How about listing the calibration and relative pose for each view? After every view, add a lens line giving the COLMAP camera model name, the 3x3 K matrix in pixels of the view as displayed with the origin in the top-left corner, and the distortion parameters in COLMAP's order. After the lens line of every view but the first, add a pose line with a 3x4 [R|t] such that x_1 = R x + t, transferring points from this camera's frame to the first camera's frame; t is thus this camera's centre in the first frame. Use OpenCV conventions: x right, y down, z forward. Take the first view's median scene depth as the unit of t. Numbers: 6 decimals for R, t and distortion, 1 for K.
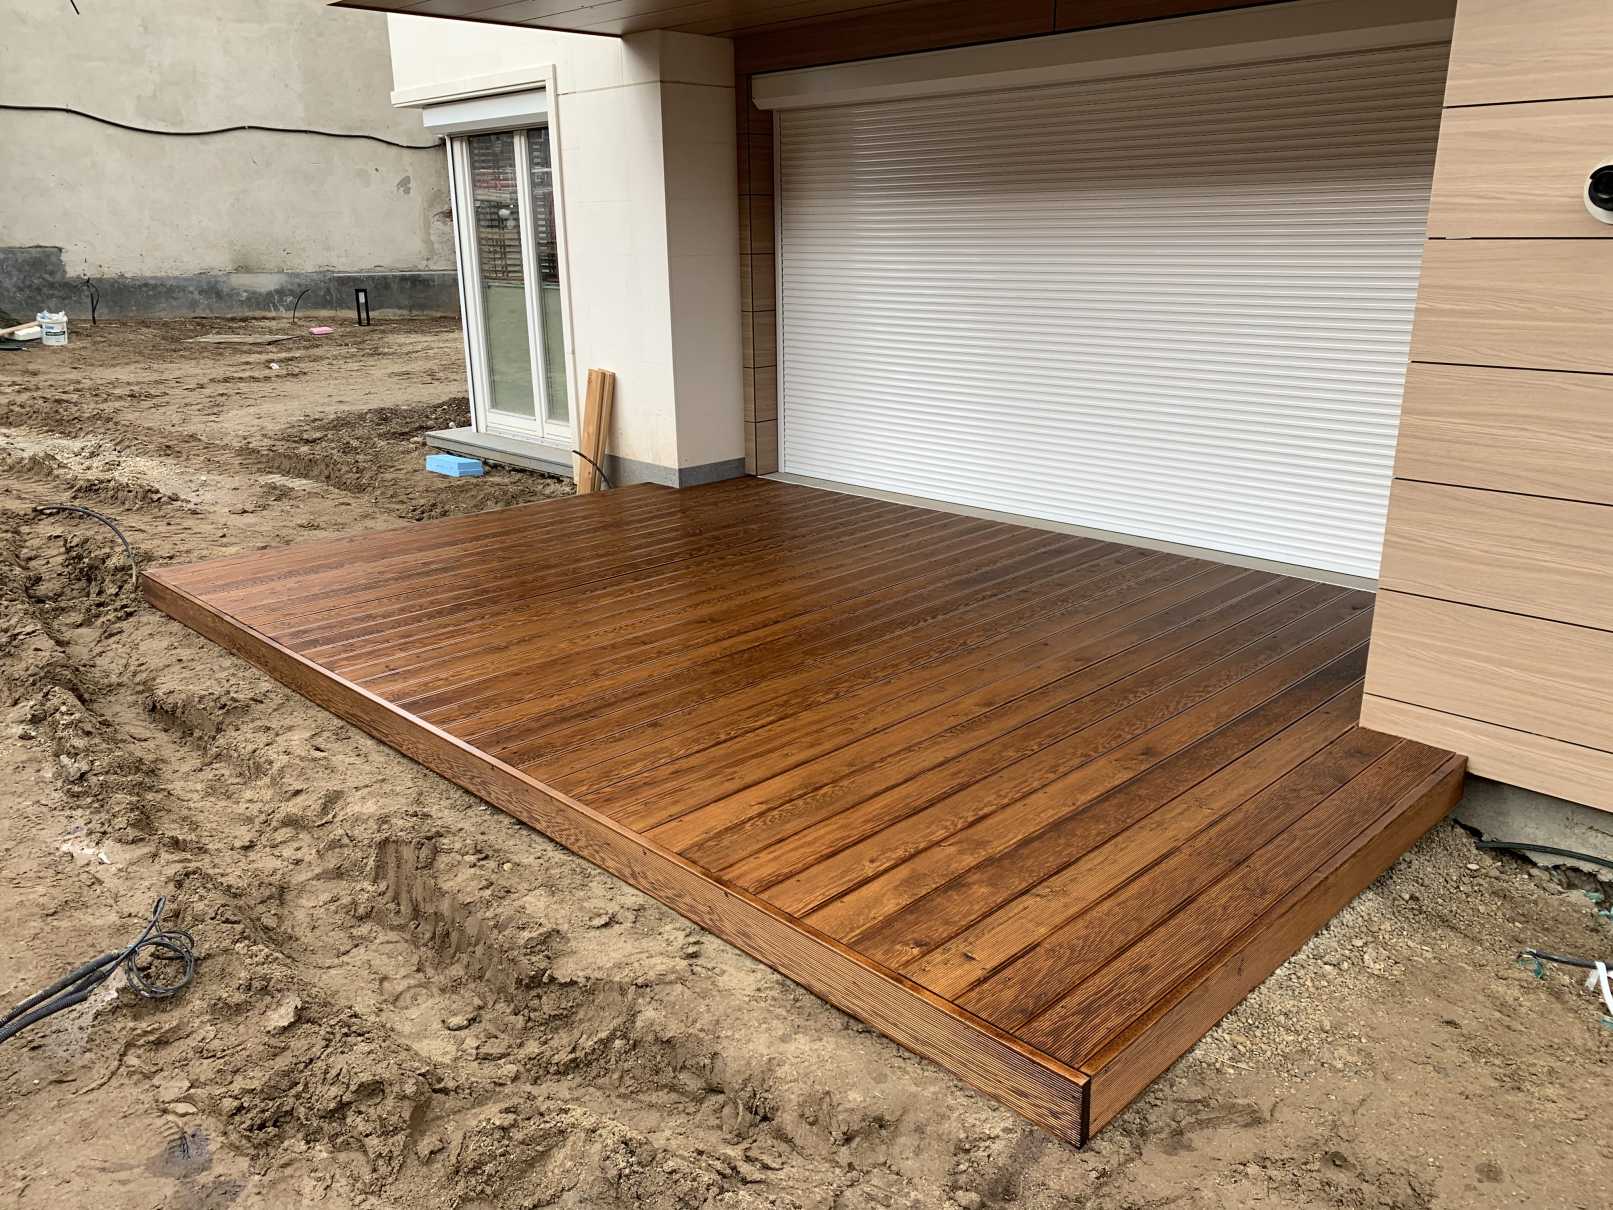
lens RADIAL K [[1234.6, 0, 800.0], [0, 1234.6, 604.8], [0, 0, 1]] dist [0.020197, -0.004299]
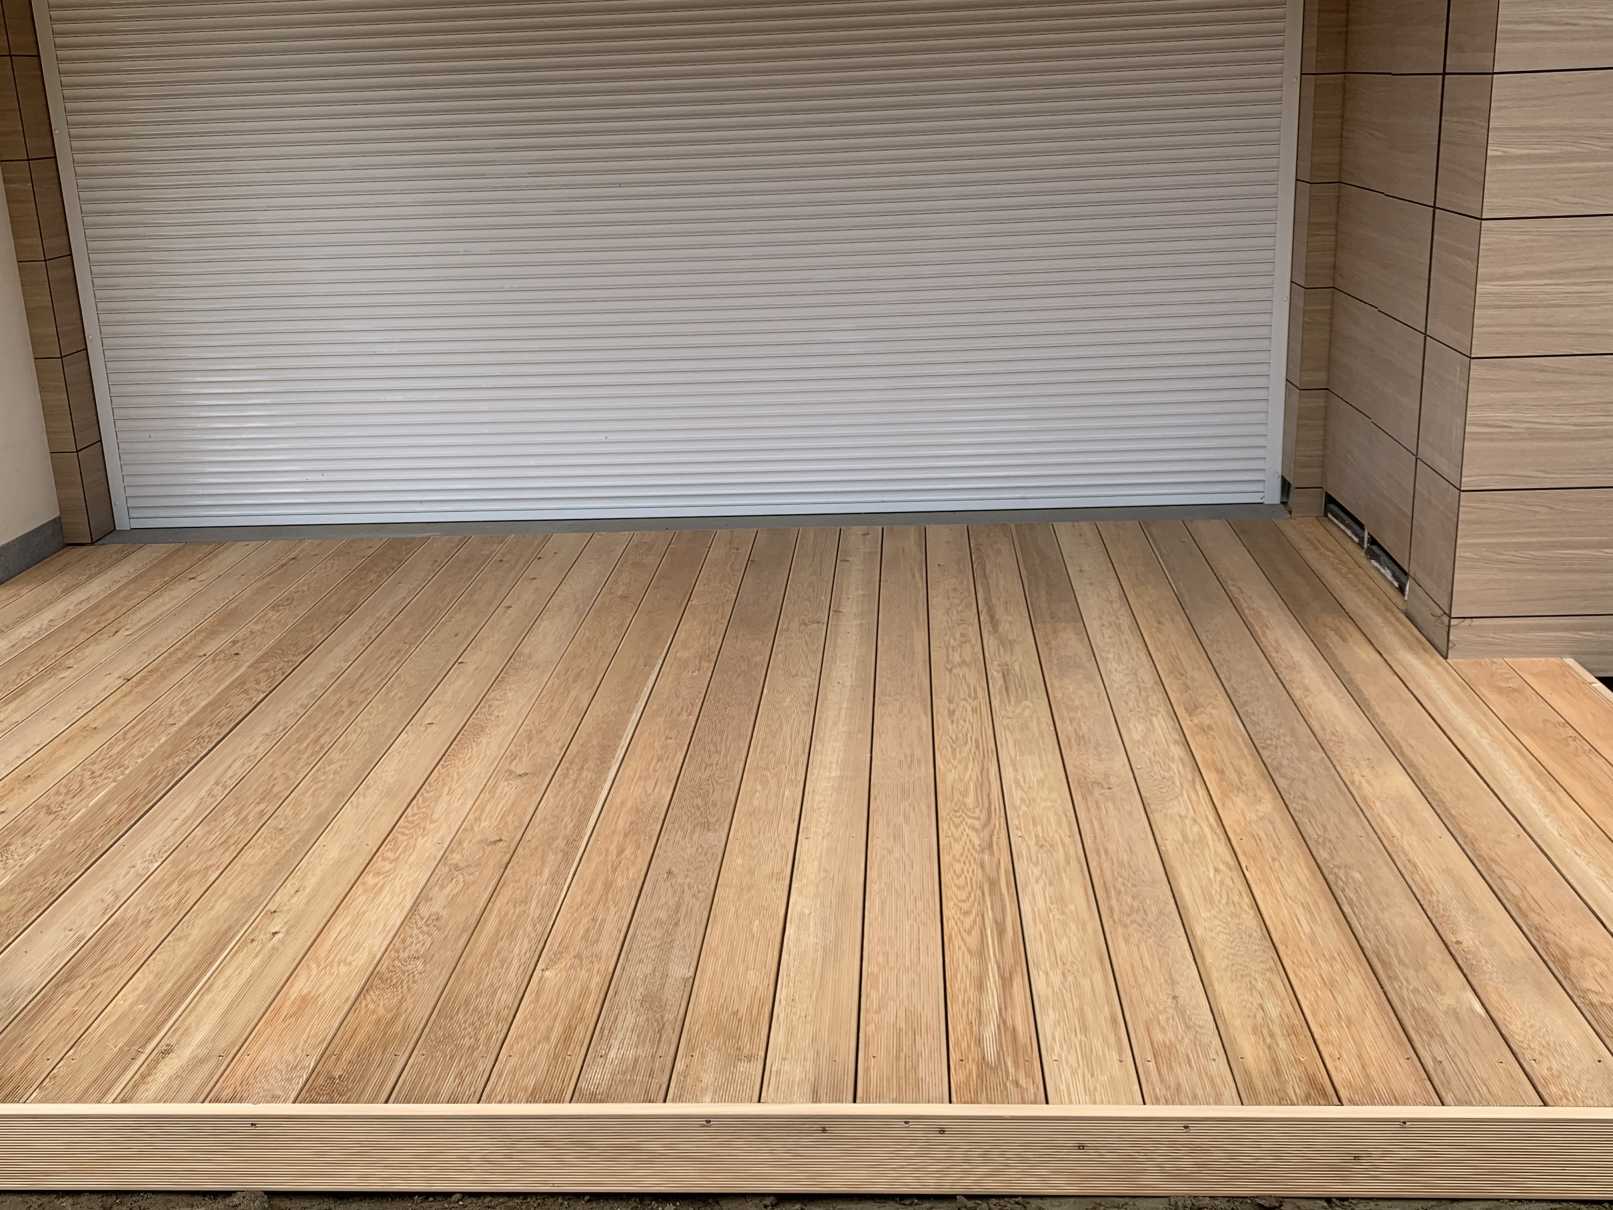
lens RADIAL K [[1696.3, 0, 806.5], [0, 1696.3, 605.0], [0, 0, 1]] dist [0.020528, -0.018452]
pose [[0.745792, -0.215242, 0.630449, -0.634124], [0.225546, 0.972058, 0.065060, -0.118484], [-0.626836, 0.093673, 0.773500, 0.411812]]
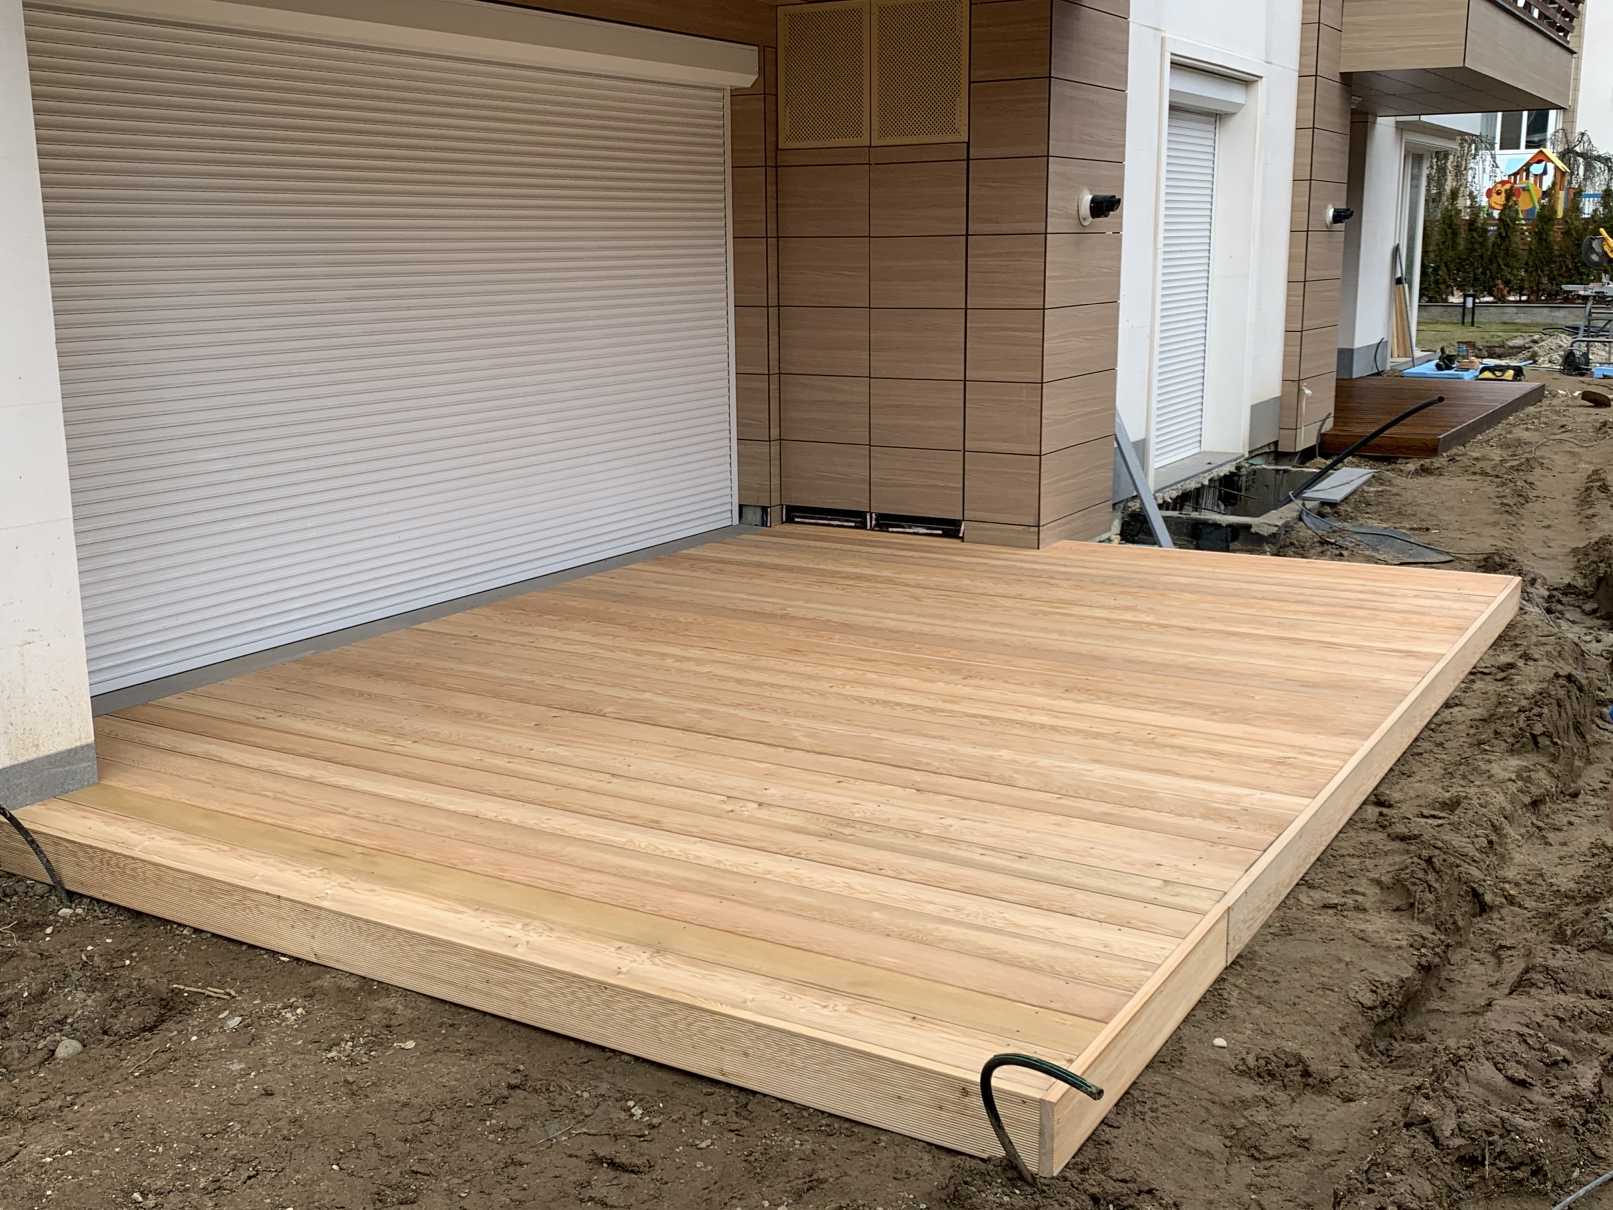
lens RADIAL K [[1696.3, 0, 806.5], [0, 1696.3, 605.0], [0, 0, 1]] dist [0.020528, -0.018452]
pose [[-0.253710, -0.195549, 0.947308, -1.565799], [0.292965, 0.917817, 0.267924, -0.517783], [-0.921848, 0.345503, -0.175570, 1.780810]]
